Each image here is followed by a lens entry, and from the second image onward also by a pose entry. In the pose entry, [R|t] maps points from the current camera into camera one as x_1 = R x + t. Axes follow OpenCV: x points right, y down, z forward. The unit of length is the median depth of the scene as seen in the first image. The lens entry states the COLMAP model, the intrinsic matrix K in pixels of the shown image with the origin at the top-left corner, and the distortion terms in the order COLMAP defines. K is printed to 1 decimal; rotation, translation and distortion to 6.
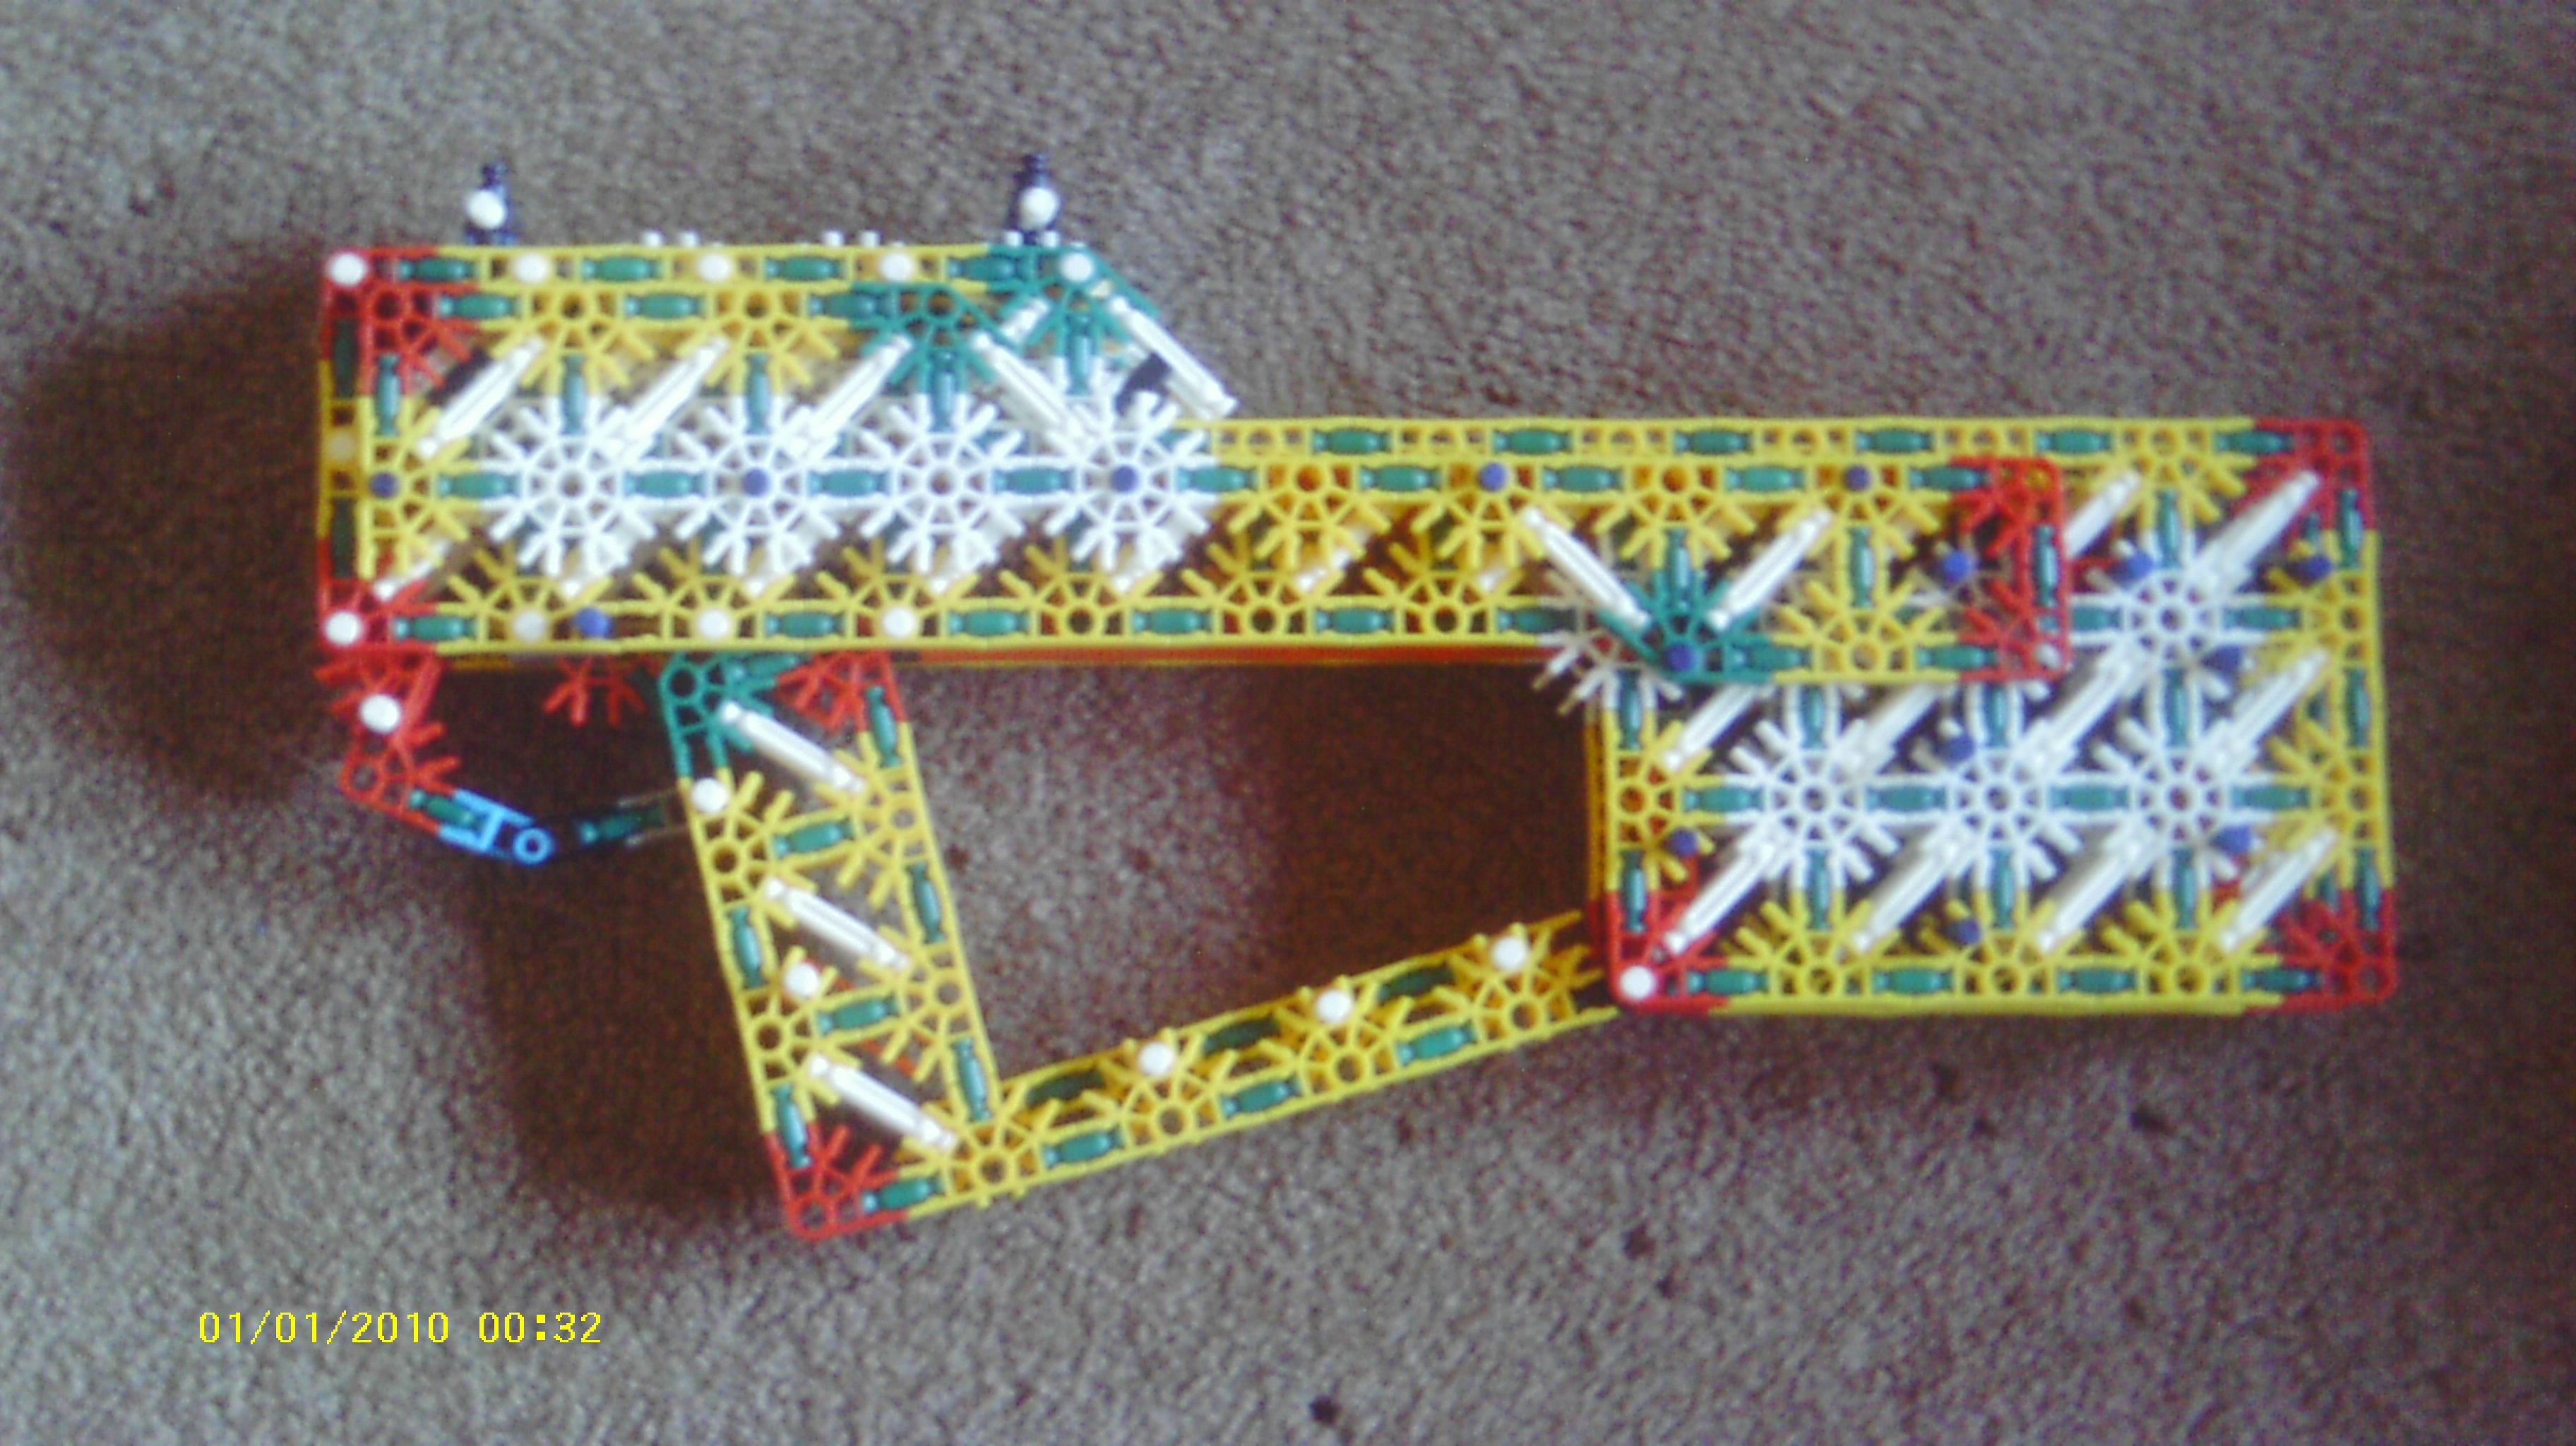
lens RADIAL K [[4230.5, 0, 1110.5], [0, 4230.5, 603.7], [0, 0, 1]] dist [0.055522, -0.083688]
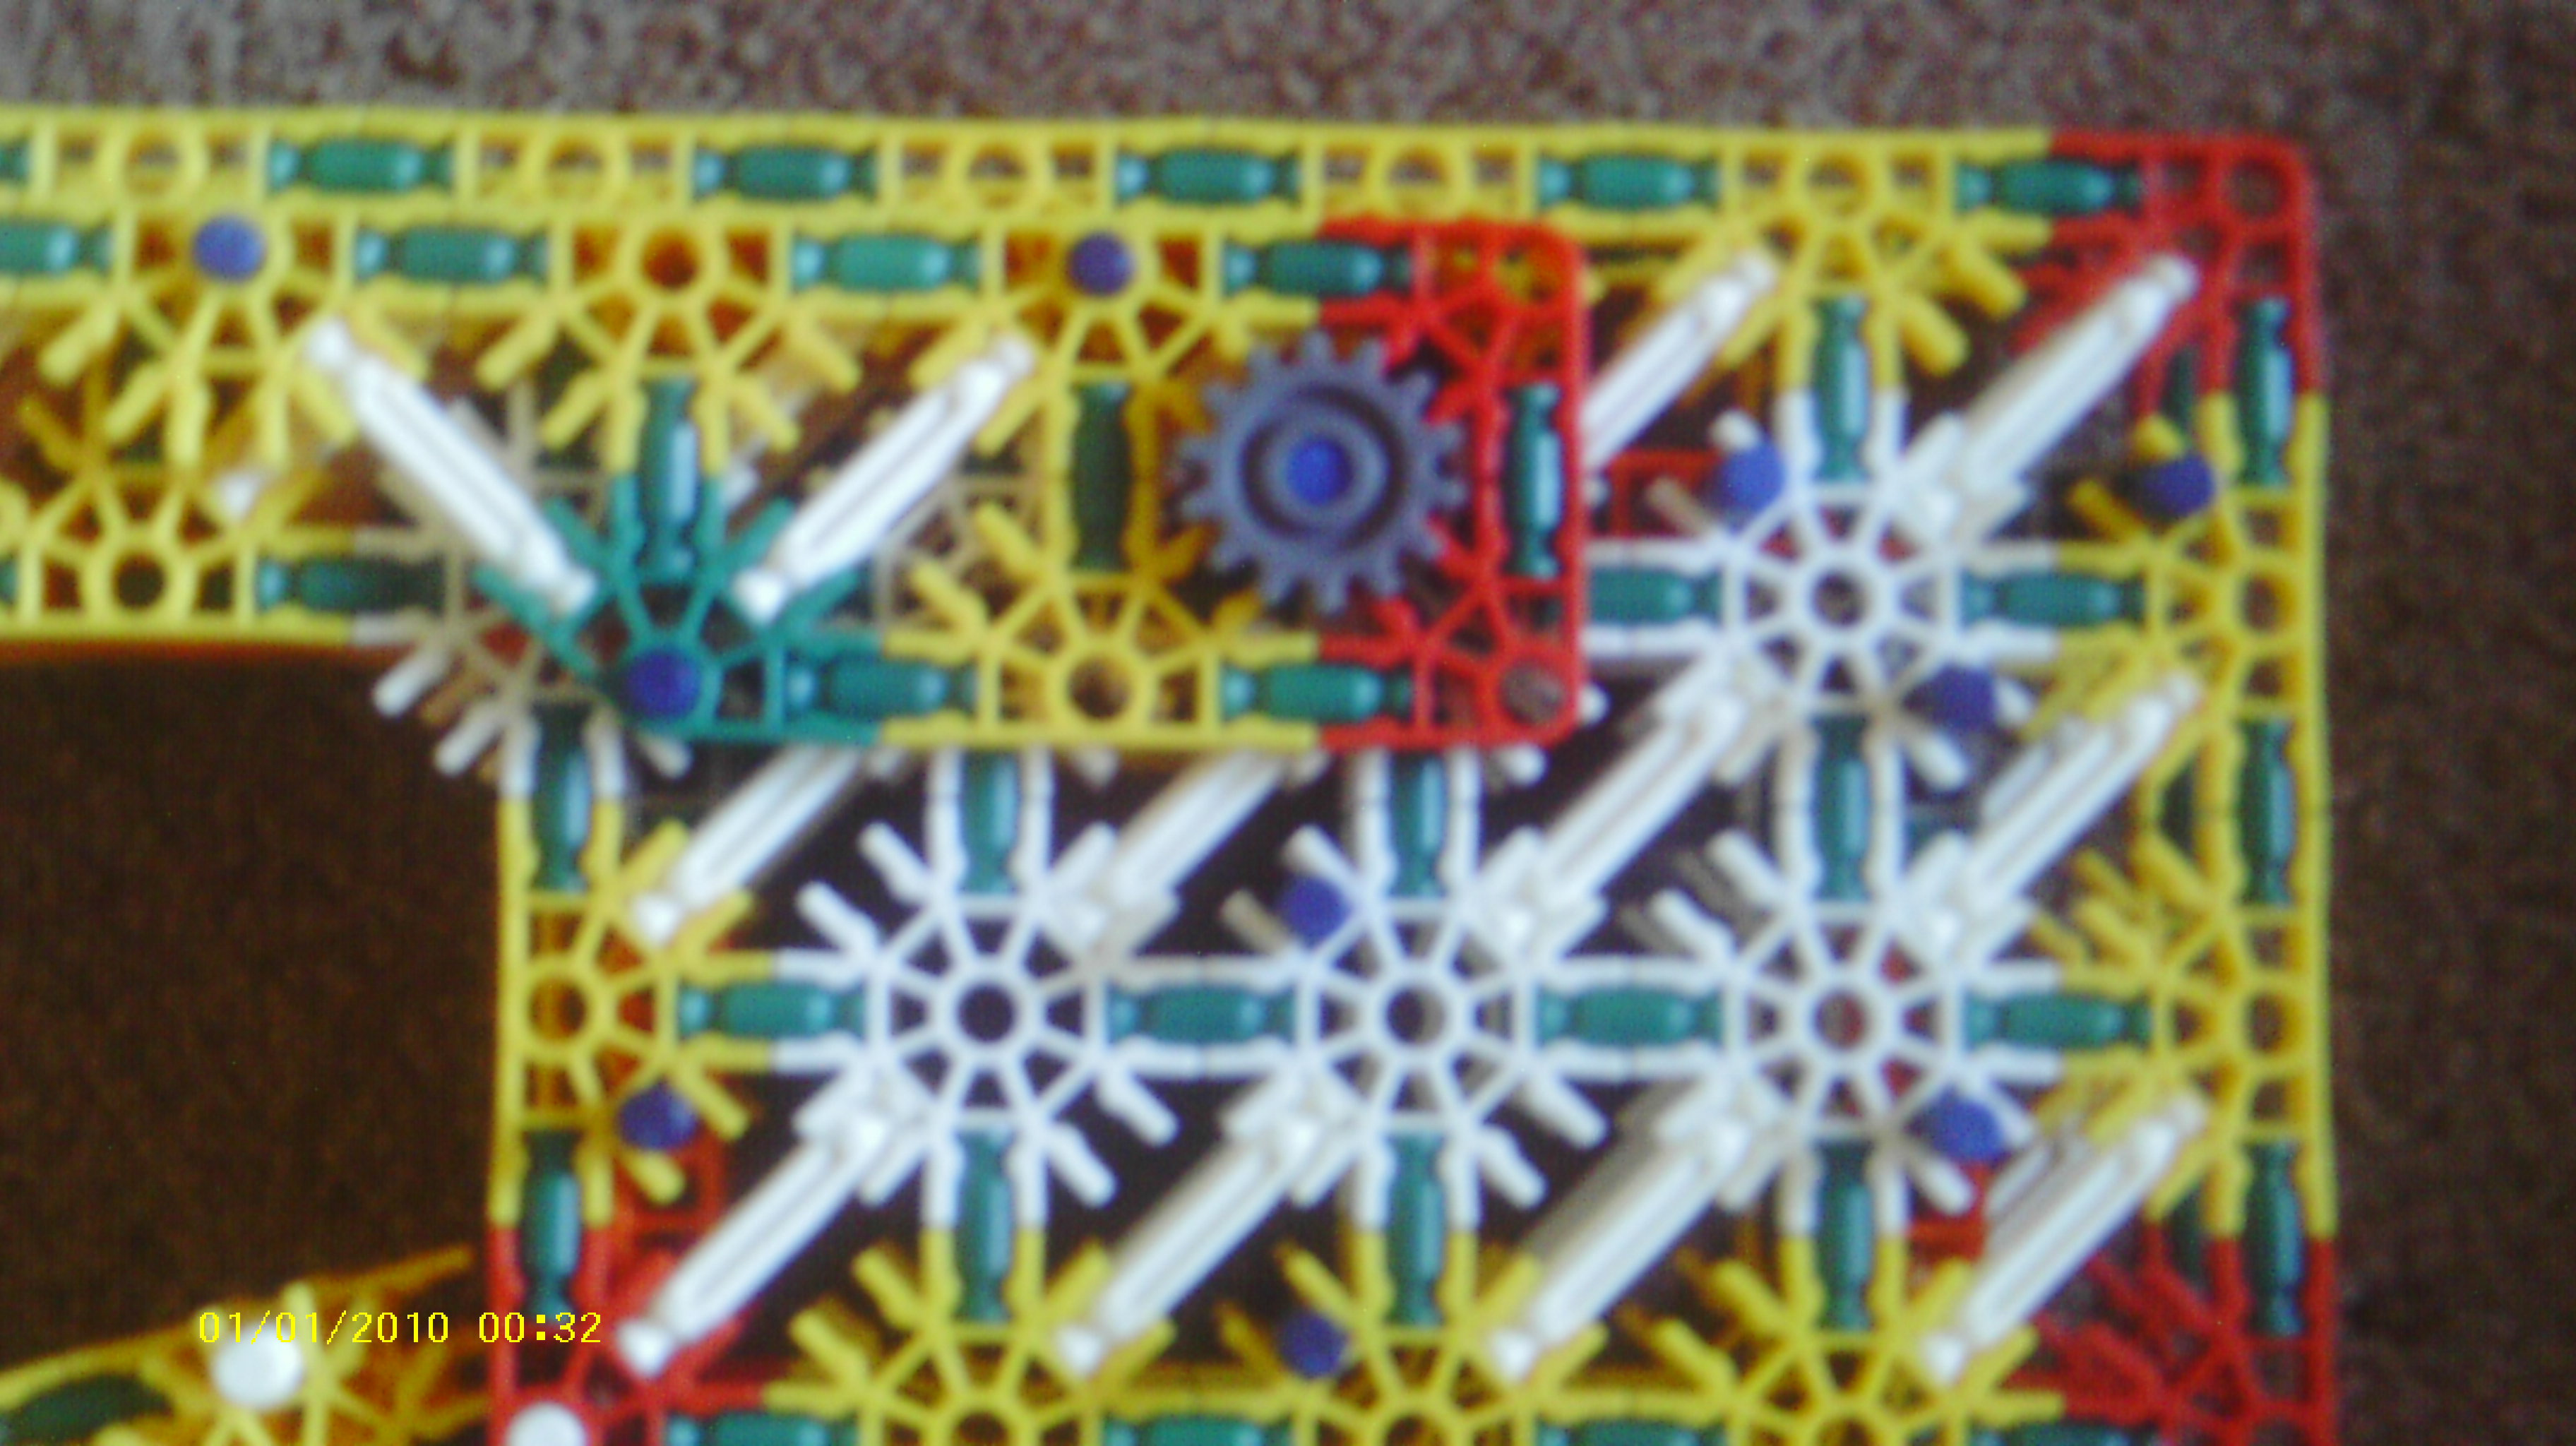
lens RADIAL K [[4230.5, 0, 1110.5], [0, 4230.5, 603.7], [0, 0, 1]] dist [0.055522, -0.083688]
pose [[0.999504, 0.013881, -0.028275, 0.189714], [-0.011927, 0.997606, 0.068116, -0.024428], [0.029153, -0.067745, 0.997277, 0.574172]]
